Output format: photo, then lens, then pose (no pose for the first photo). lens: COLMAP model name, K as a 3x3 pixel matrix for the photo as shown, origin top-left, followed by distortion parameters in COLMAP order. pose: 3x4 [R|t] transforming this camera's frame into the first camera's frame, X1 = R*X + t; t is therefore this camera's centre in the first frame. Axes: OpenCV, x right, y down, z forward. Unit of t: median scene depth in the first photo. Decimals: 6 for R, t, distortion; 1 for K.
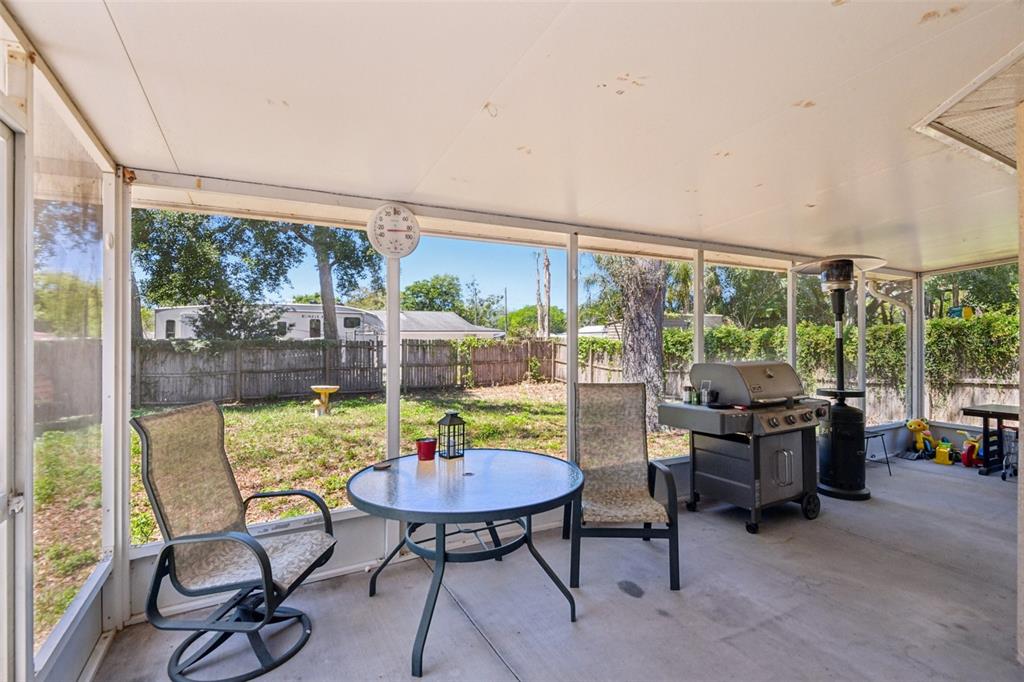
lens RADIAL K [[475.0, 0, 512.0], [0, 475.0, 341.0], [0, 0, 1]] dist [0.000457, -0.000654]
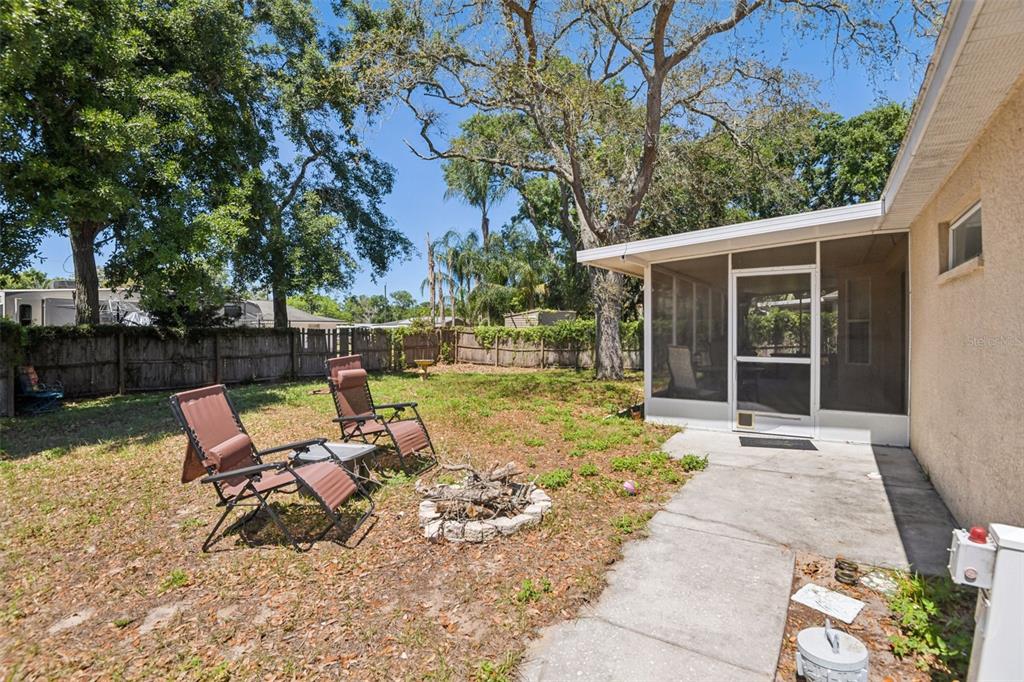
lens RADIAL K [[475.0, 0, 512.0], [0, 475.0, 341.0], [0, 0, 1]] dist [0.000457, -0.000654]
pose [[0.888805, -0.007846, 0.458218, -0.467604], [0.001454, 0.999897, 0.014300, 0.014632], [-0.458283, -0.012044, 0.888725, -0.222608]]
